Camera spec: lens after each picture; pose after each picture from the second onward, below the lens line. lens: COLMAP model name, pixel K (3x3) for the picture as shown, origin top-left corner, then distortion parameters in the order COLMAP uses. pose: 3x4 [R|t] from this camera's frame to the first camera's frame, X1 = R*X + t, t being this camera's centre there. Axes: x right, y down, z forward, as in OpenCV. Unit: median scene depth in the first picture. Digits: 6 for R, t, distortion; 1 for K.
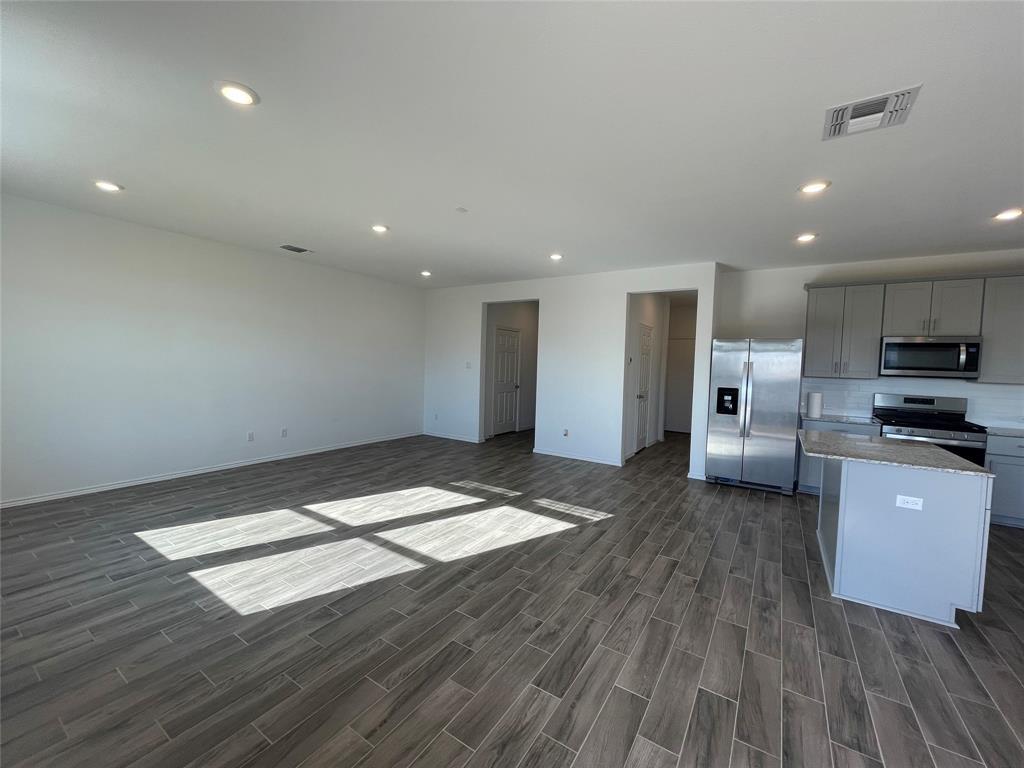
lens RADIAL K [[412.0, 0, 513.1], [0, 412.0, 381.5], [0, 0, 1]] dist [-0.004859, -0.000229]
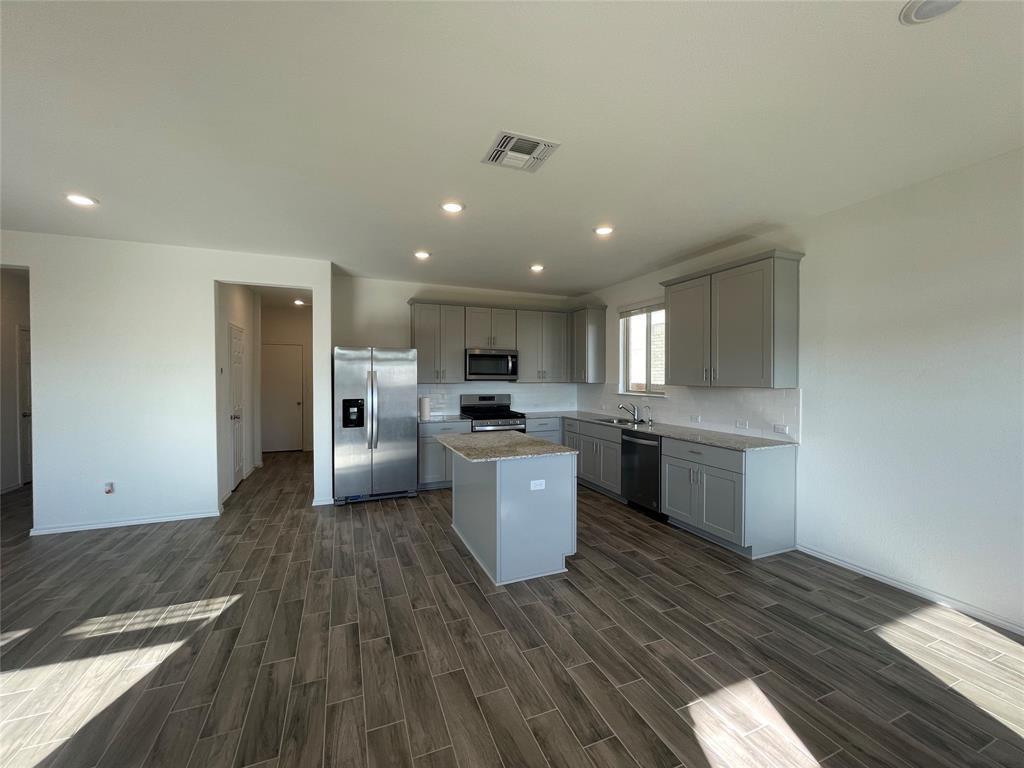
lens RADIAL K [[412.0, 0, 513.1], [0, 412.0, 381.5], [0, 0, 1]] dist [-0.004859, -0.000229]
pose [[0.565943, -0.040338, 0.823457, -0.048482], [0.052354, 0.998545, 0.012933, -0.020890], [-0.822780, 0.035791, 0.567232, 0.199828]]
